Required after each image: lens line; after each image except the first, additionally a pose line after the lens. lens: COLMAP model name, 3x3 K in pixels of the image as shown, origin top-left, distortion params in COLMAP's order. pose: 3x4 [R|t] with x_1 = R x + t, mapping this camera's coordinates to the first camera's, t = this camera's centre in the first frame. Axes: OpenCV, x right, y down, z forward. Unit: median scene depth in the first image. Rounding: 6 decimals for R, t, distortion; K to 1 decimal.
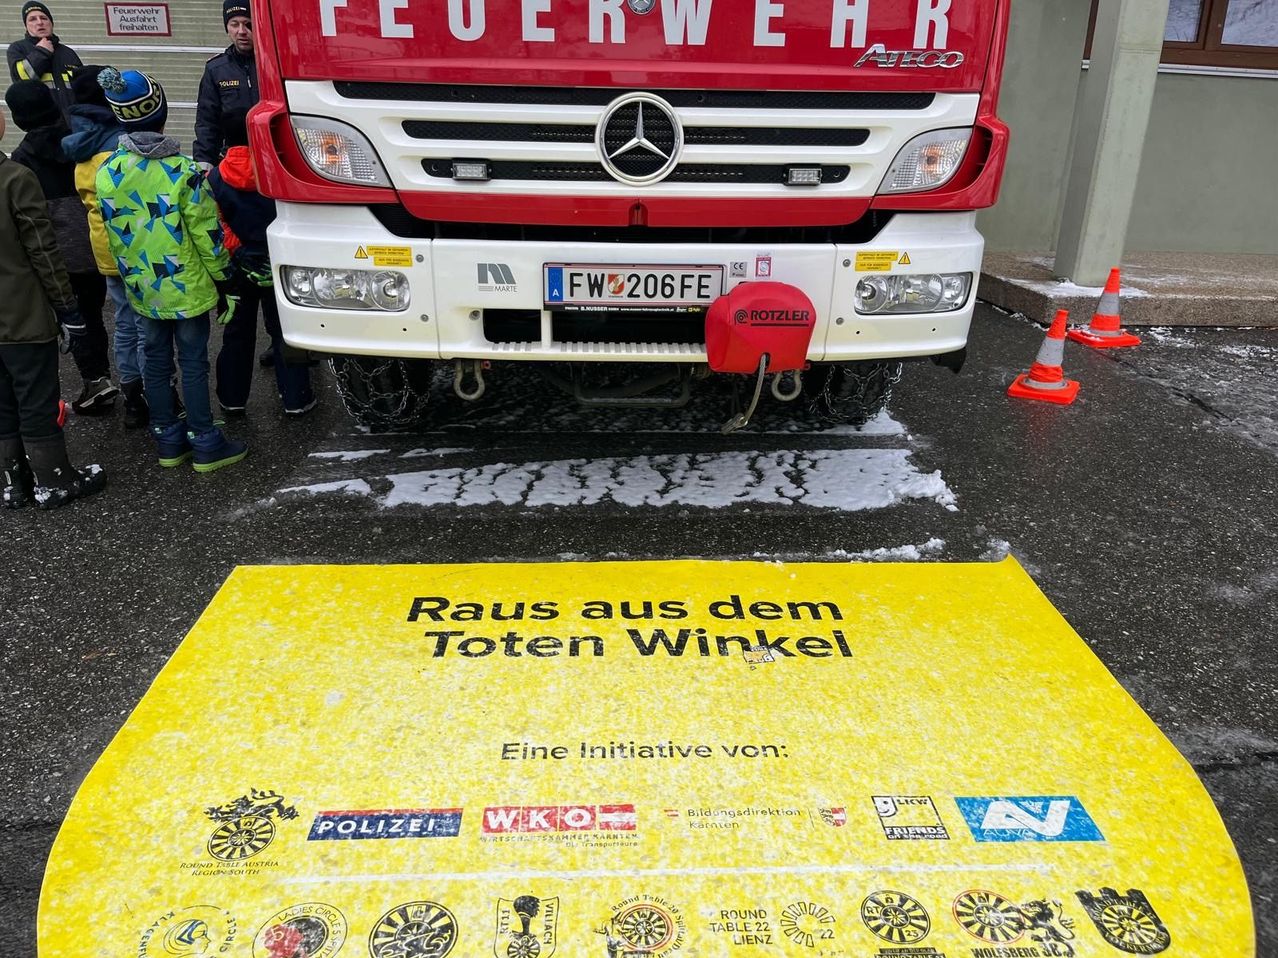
lens RADIAL K [[951.4, 0, 639.0], [0, 951.4, 479.0], [0, 0, 1]] dist [0.068865, -0.086786]
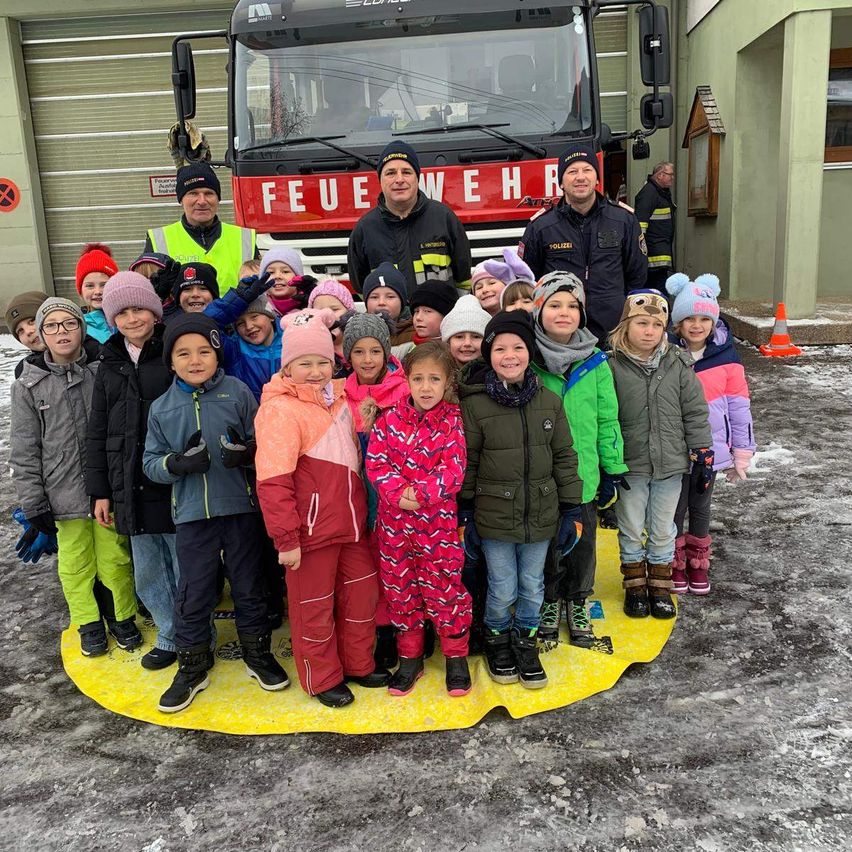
lens RADIAL K [[856.0, 0, 426.0], [0, 856.0, 426.0], [0, 0, 1]] dist [0.040637, -0.039373]
pose [[0.985187, -0.032218, -0.168430, 0.304963], [0.011558, 0.992435, -0.122228, 0.227480], [0.171094, 0.118470, 0.978106, -0.691250]]
